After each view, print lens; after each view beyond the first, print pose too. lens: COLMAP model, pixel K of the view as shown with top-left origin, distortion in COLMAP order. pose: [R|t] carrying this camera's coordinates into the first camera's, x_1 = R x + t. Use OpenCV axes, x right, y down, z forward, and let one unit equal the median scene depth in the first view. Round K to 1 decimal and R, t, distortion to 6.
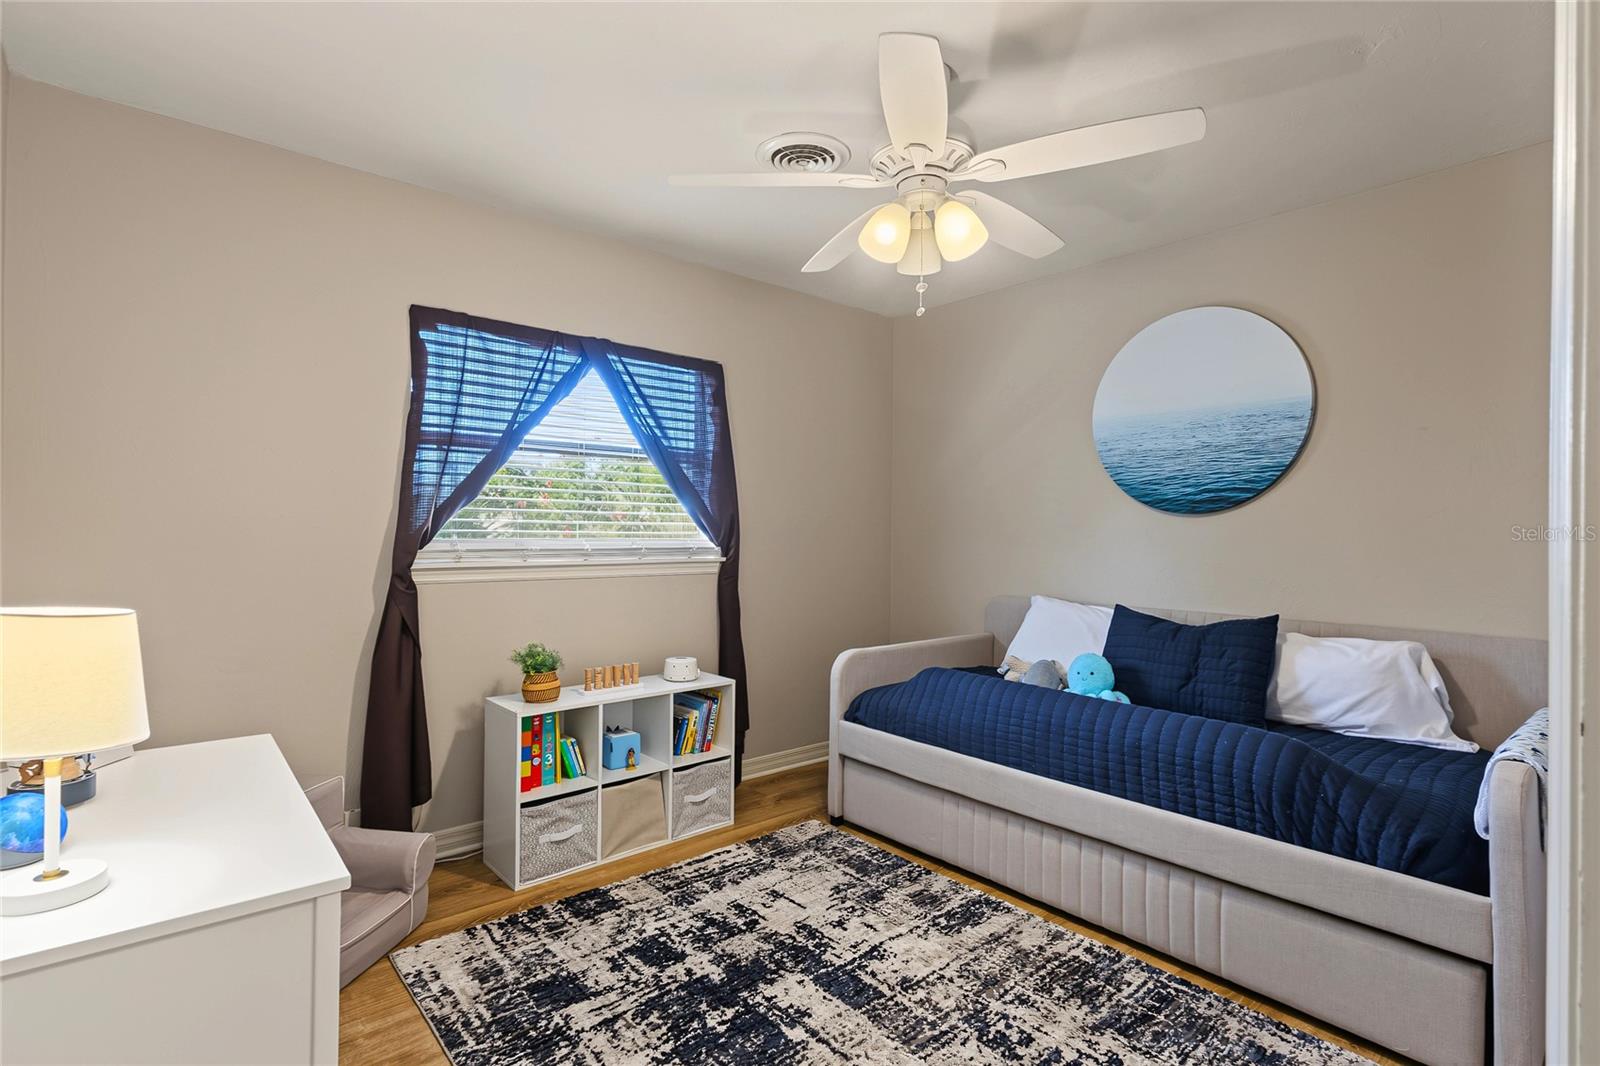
lens RADIAL K [[766.5, 0, 802.9], [0, 766.5, 529.7], [0, 0, 1]] dist [0.001204, 0.001746]
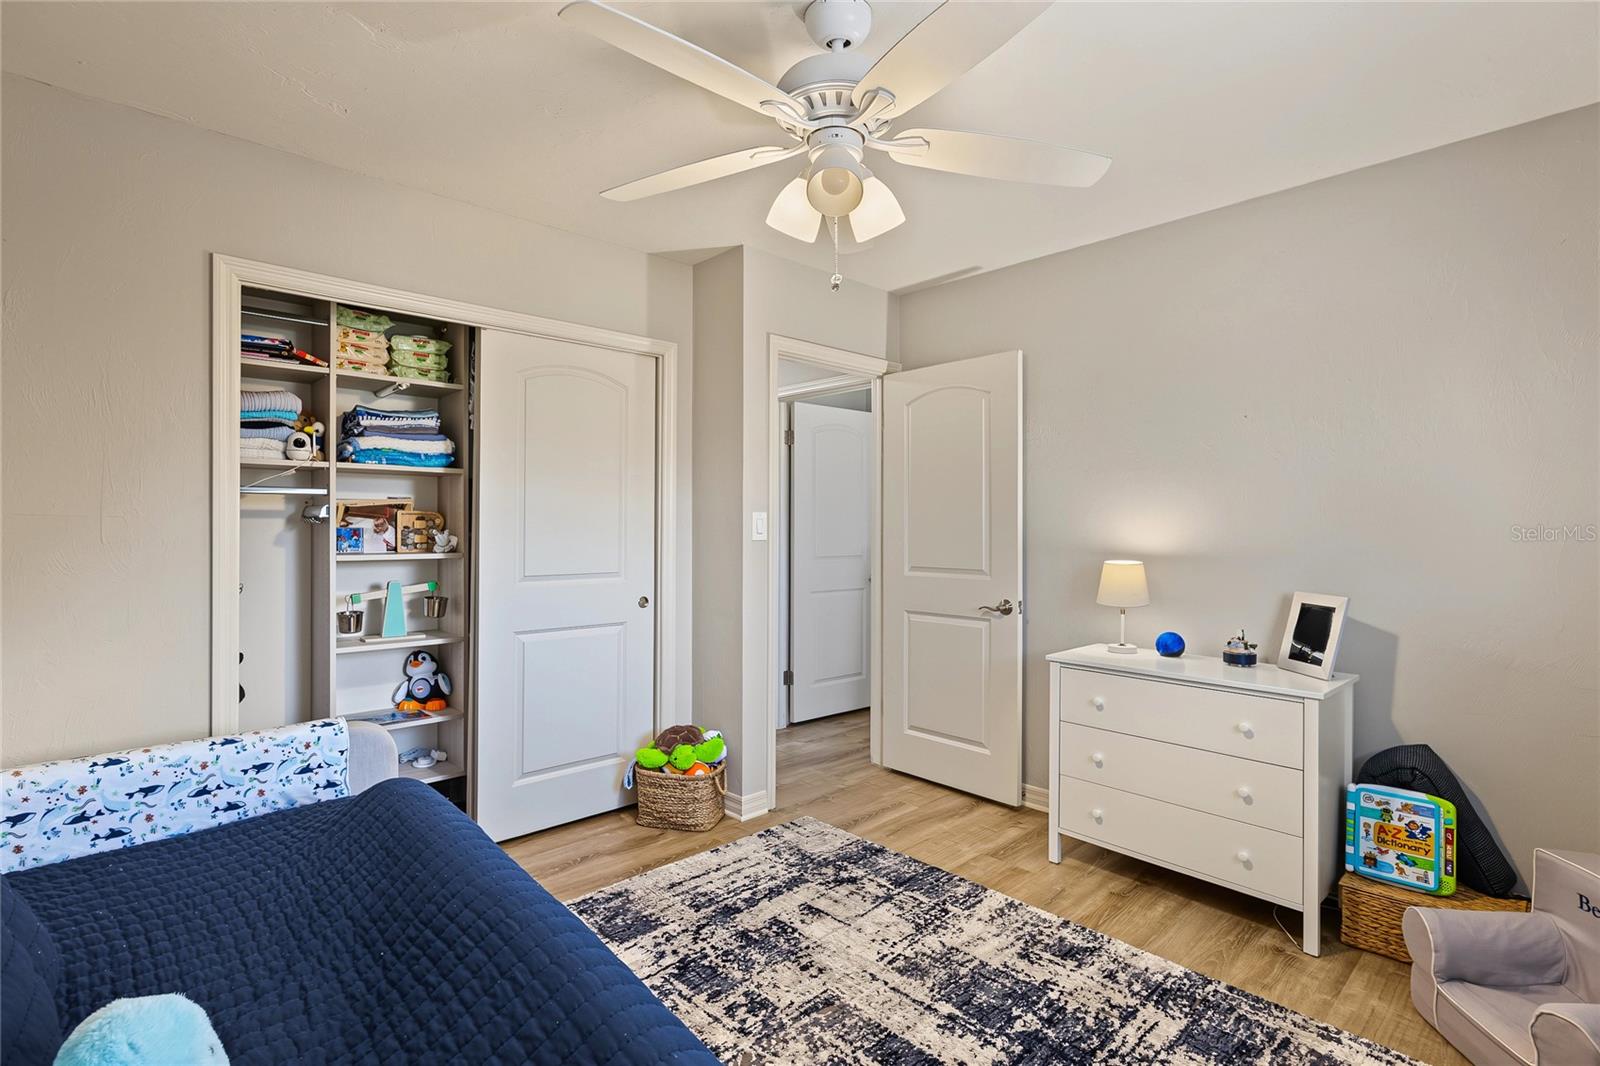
lens RADIAL K [[766.5, 0, 797.6], [0, 766.5, 528.9], [0, 0, 1]] dist [0.001204, 0.001746]
pose [[-0.999058, -0.012512, -0.041552, 0.242420], [-0.012485, 0.999922, -0.000924, -0.009691], [0.041560, -0.000405, -0.999136, 1.999850]]
